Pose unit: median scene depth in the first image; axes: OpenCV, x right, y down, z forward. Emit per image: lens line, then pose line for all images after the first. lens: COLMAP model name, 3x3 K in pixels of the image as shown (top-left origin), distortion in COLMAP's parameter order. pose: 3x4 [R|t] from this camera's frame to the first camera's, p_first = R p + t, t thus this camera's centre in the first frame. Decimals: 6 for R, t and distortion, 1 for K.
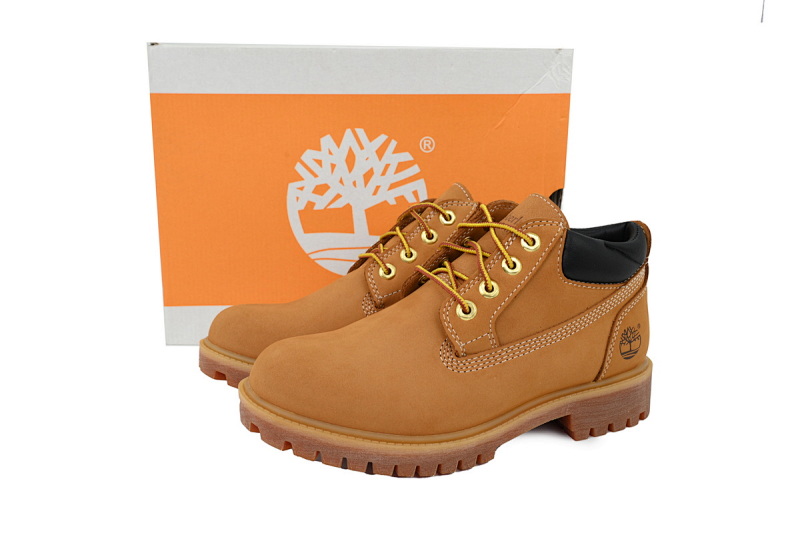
lens RADIAL K [[639.9, 0, 400.0], [0, 639.9, 266.5], [0, 0, 1]] dist [0.003849, 0.001795]
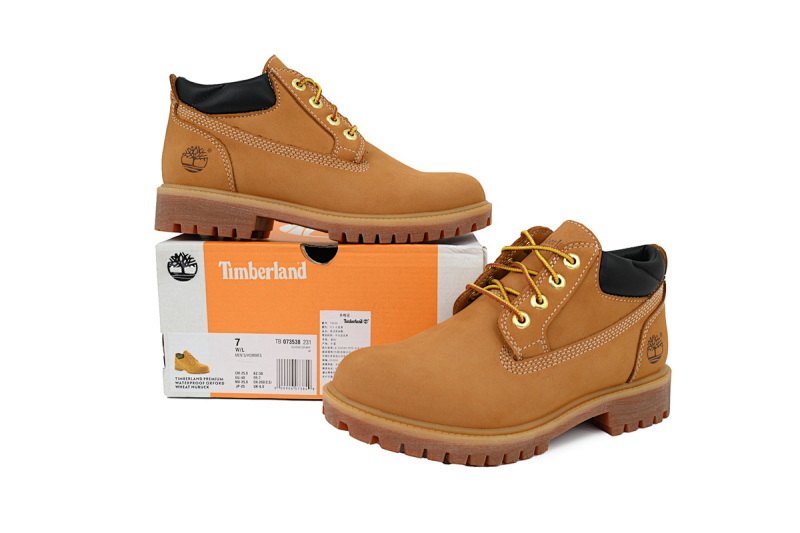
lens RADIAL K [[639.9, 0, 400.0], [0, 639.9, 266.5], [0, 0, 1]] dist [0.003849, 0.001795]
pose [[0.998149, -0.006803, 0.060440, -0.178485], [0.010355, 0.998224, -0.058659, 0.036571], [-0.059934, 0.059176, 0.996447, -0.136548]]
